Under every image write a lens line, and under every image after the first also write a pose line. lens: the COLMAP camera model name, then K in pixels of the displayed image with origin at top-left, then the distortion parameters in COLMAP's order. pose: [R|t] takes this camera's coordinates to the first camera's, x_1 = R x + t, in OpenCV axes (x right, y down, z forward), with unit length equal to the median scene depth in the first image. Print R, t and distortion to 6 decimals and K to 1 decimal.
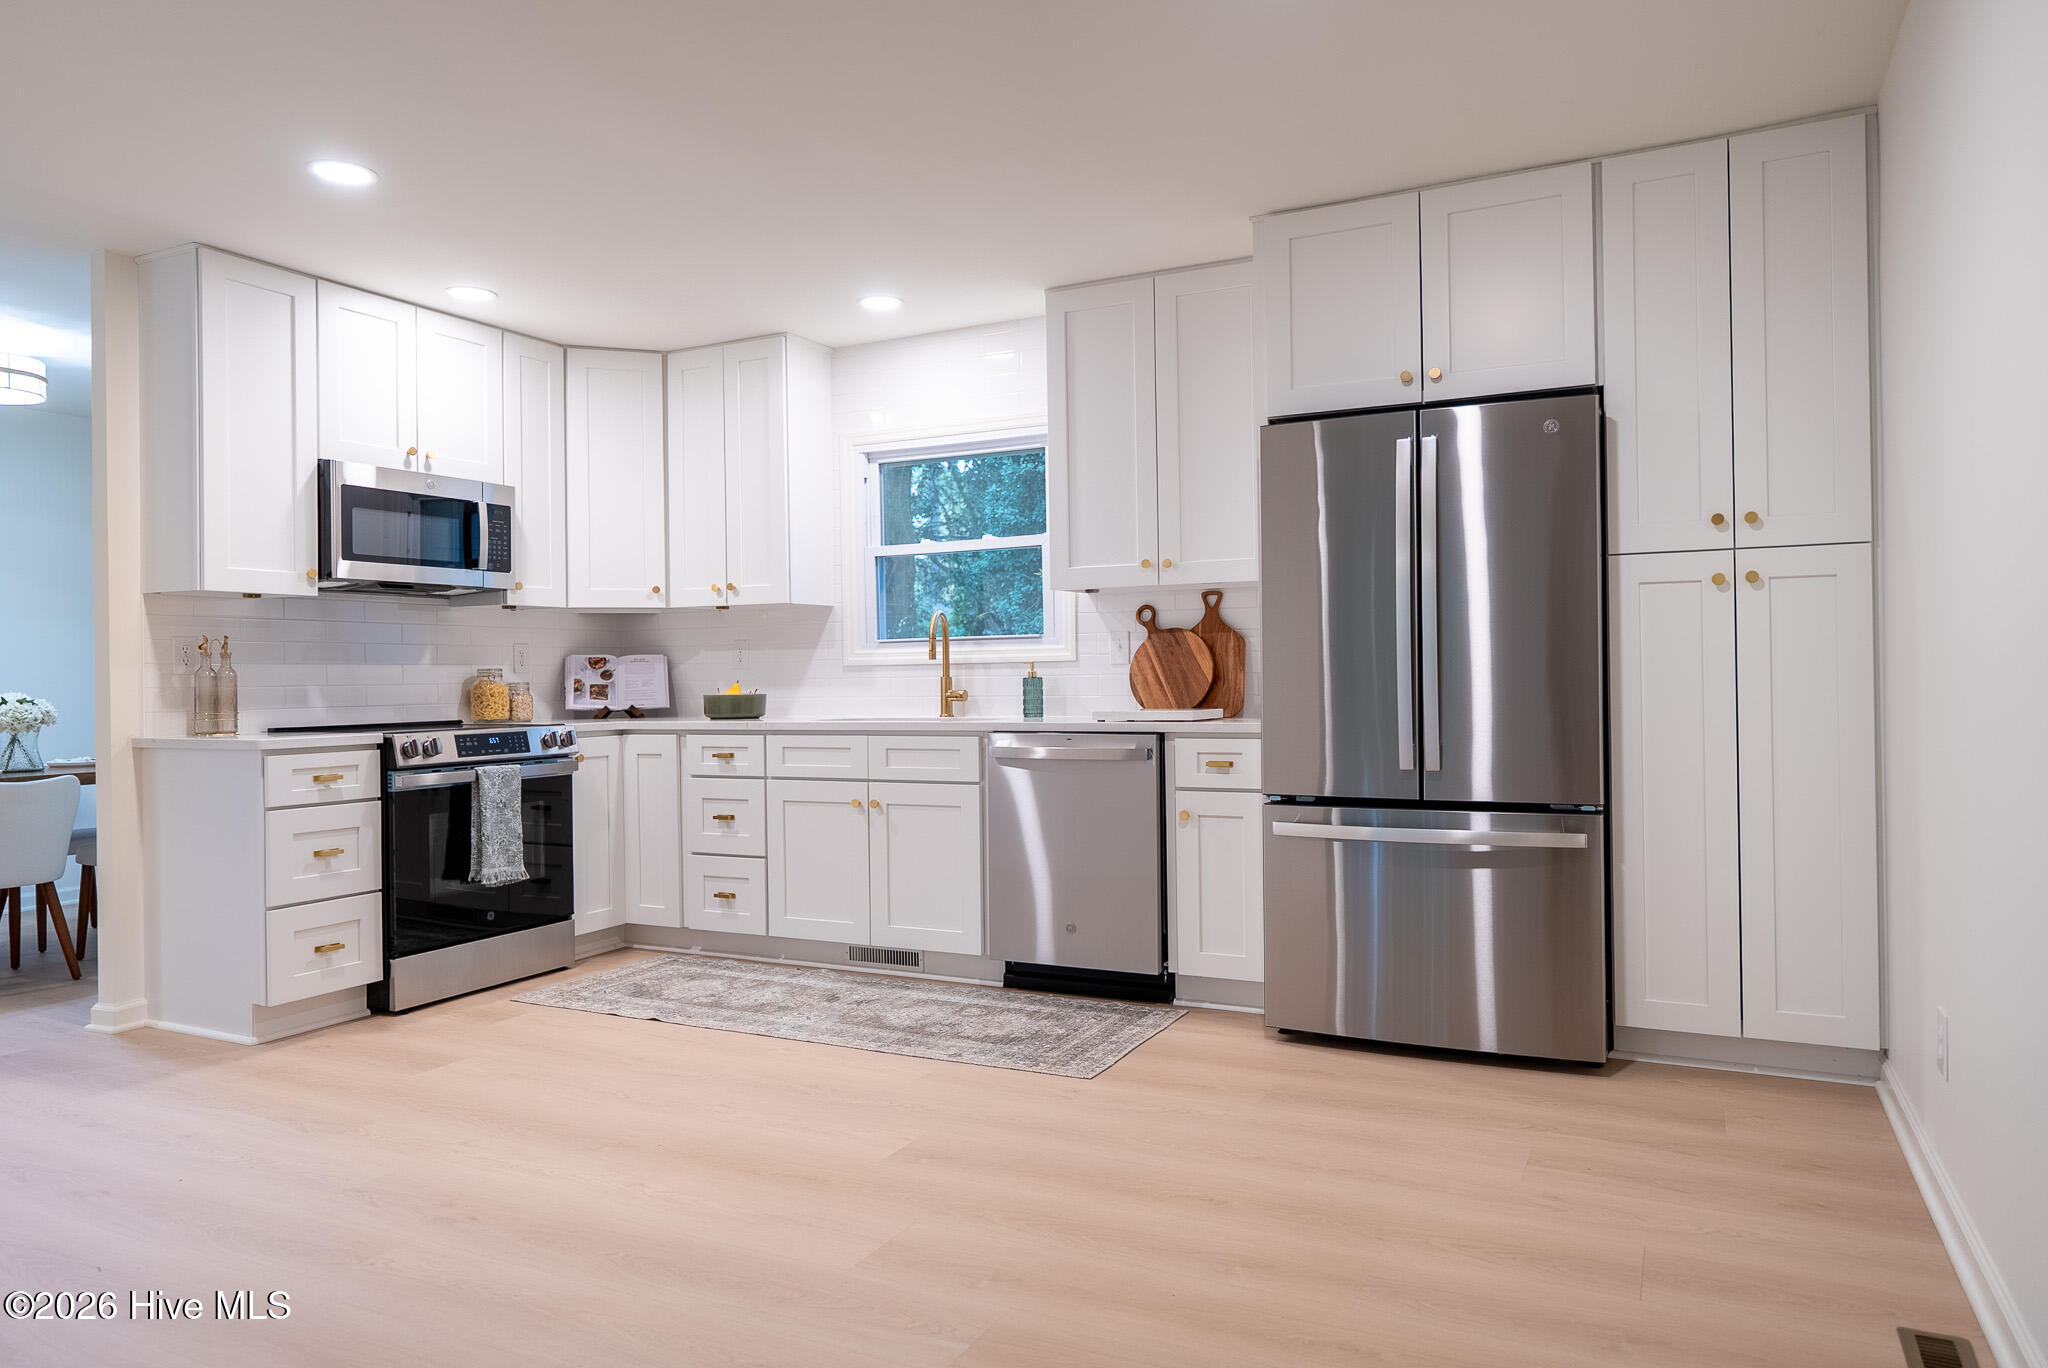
lens RADIAL K [[1297.3, 0, 1043.9], [0, 1297.3, 677.6], [0, 0, 1]] dist [0.003977, -0.003248]
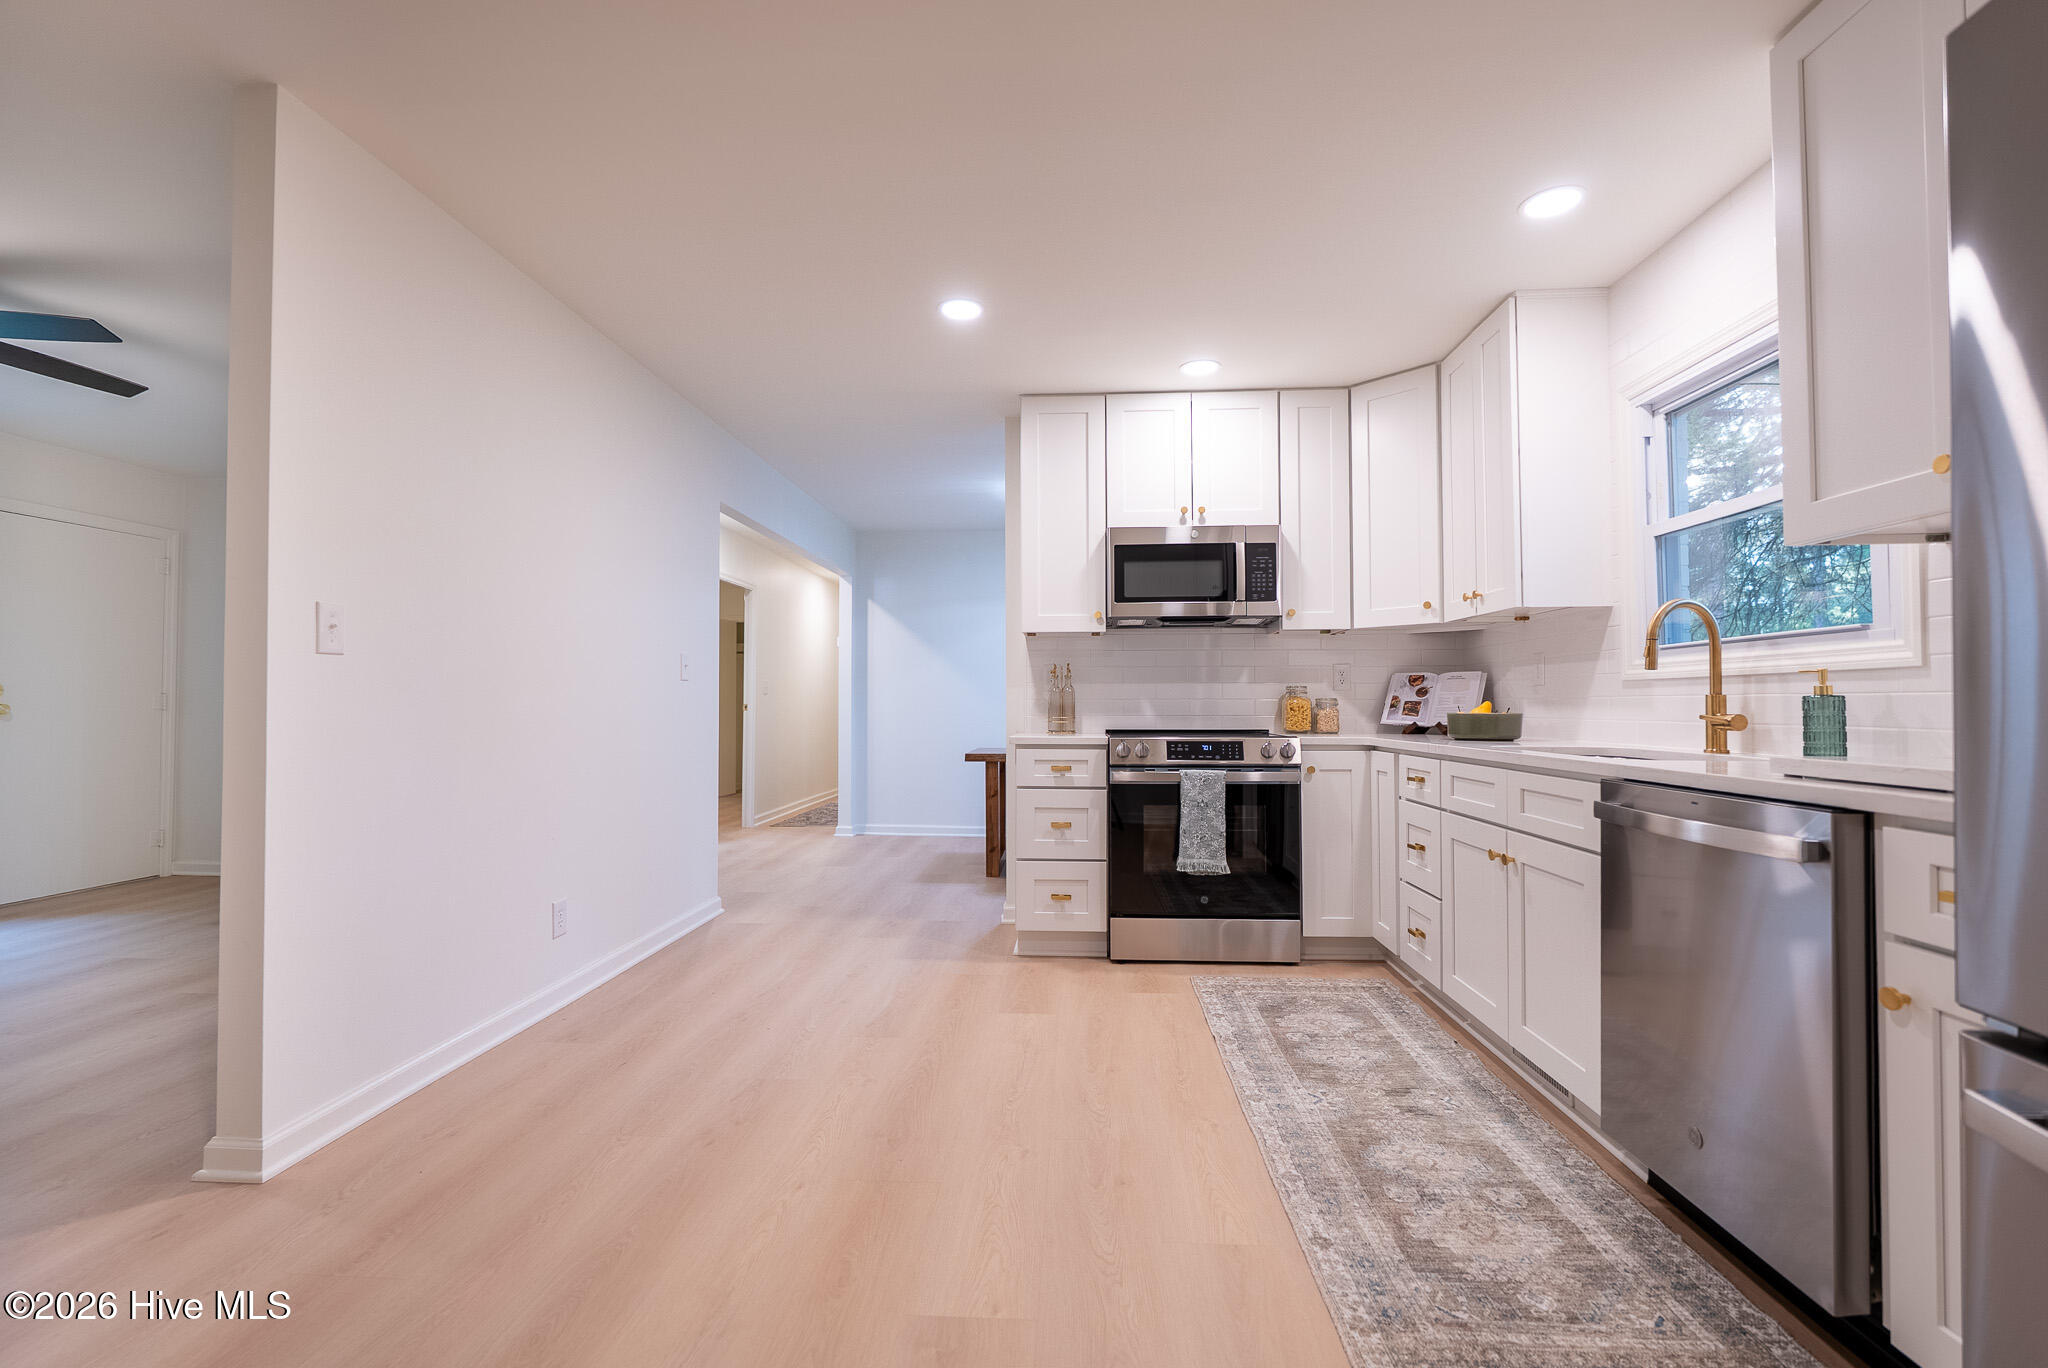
lens RADIAL K [[903.9, 0, 1025.8], [0, 903.9, 686.9], [0, 0, 1]] dist [-0.007277, 0.001314]
pose [[0.391481, -0.003734, -0.920179, 0.237188], [-0.005606, 0.999964, -0.006443, 0.000387], [0.920169, 0.007681, 0.391446, 0.507921]]
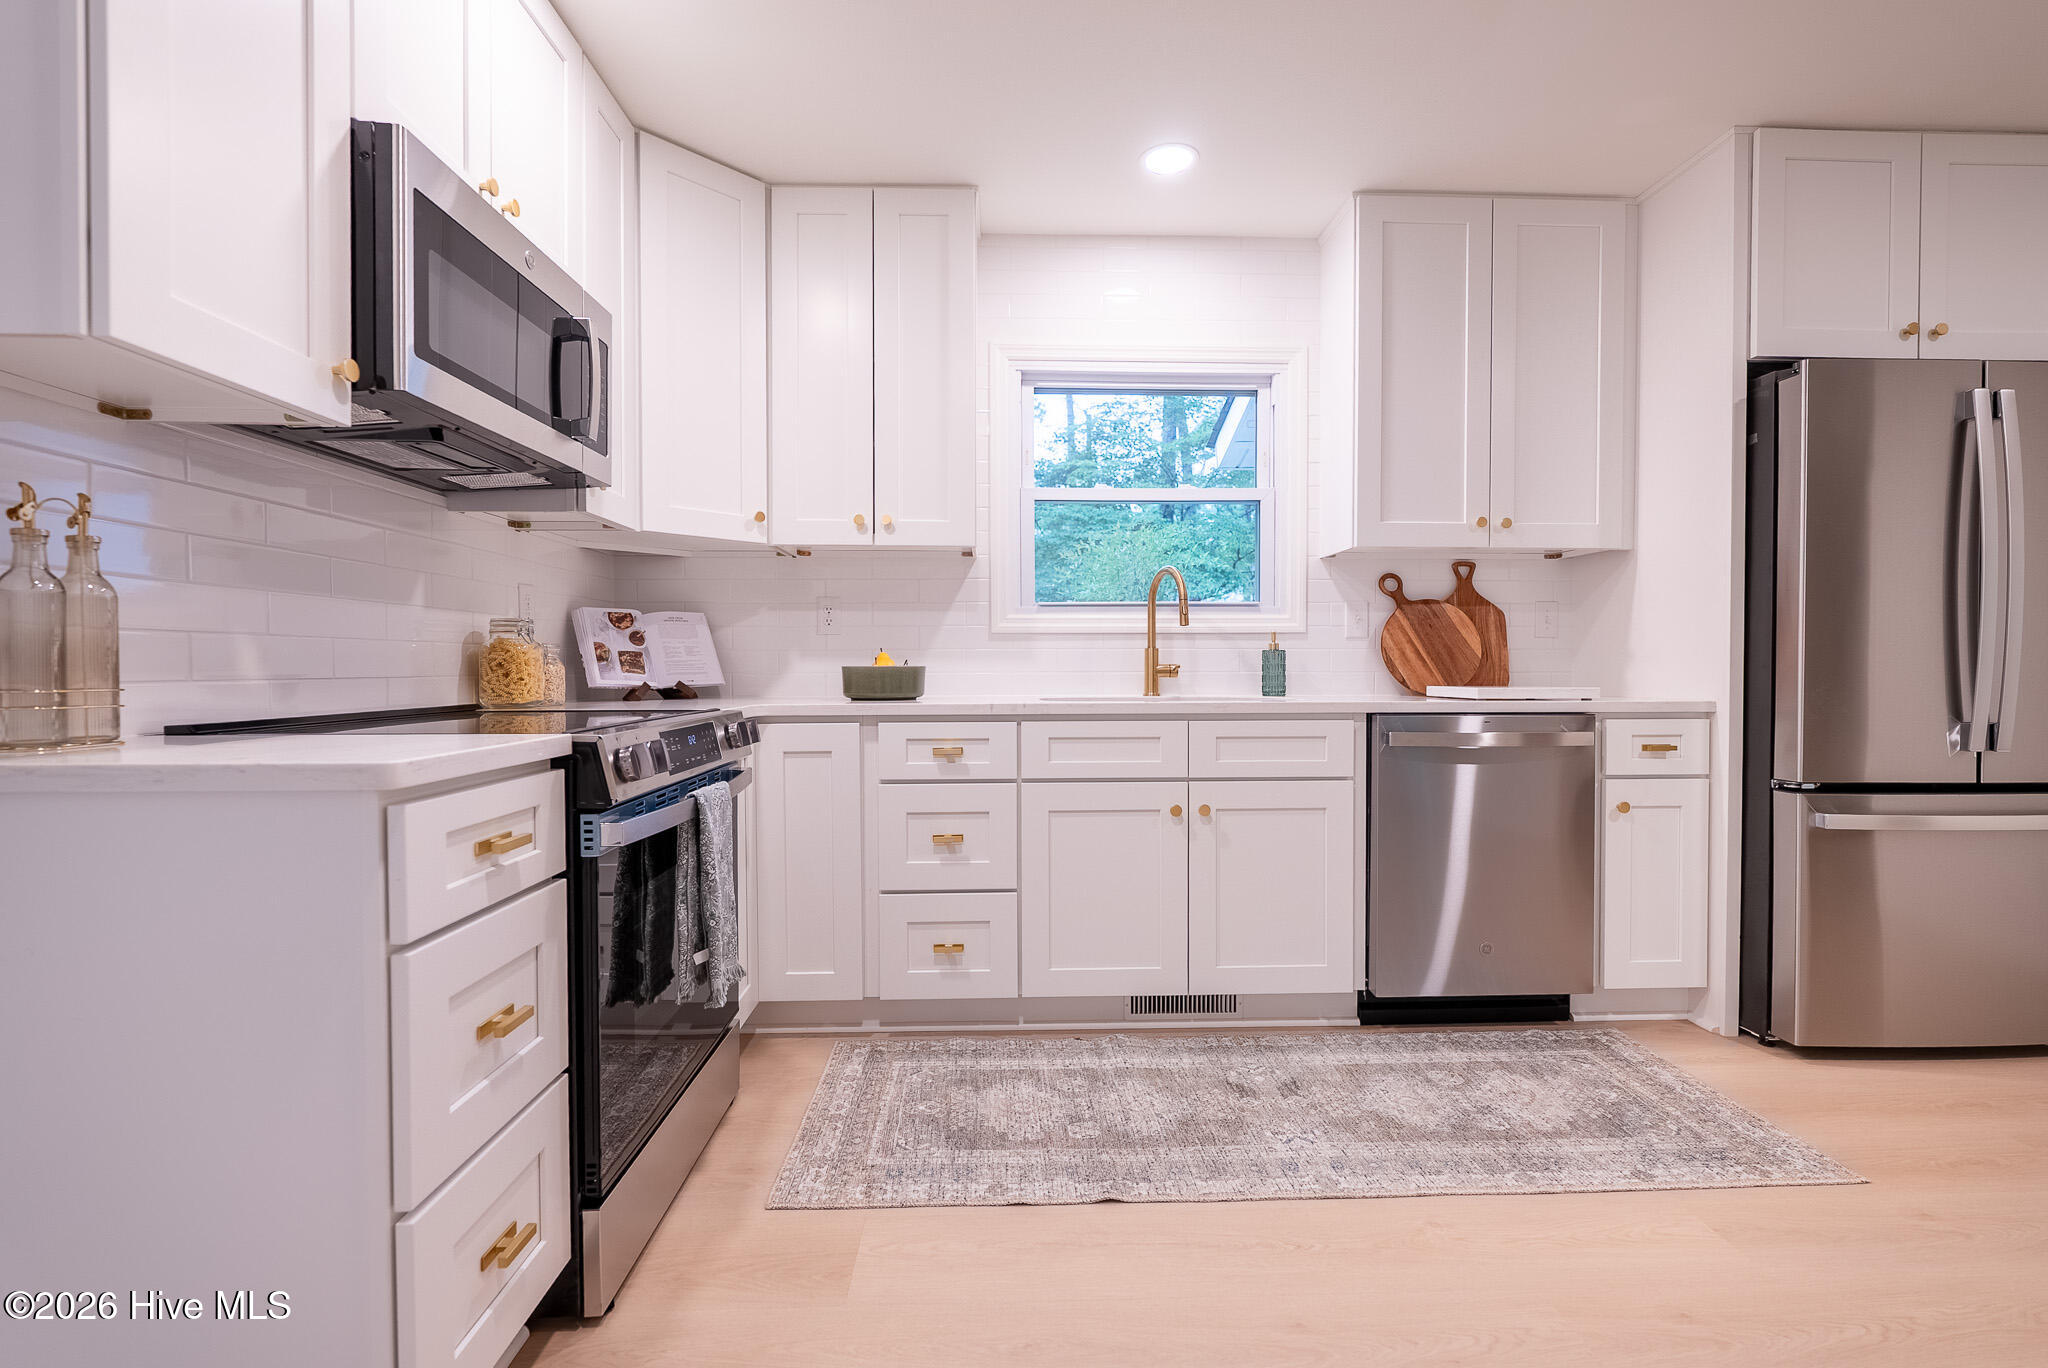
lens RADIAL K [[903.9, 0, 1023.4], [0, 903.9, 686.5], [0, 0, 1]] dist [-0.007277, 0.001314]
pose [[0.881907, 0.002074, 0.471419, -0.453078], [-0.010906, 0.999812, 0.016004, 0.016711], [-0.471298, -0.019255, 0.881764, 0.559389]]
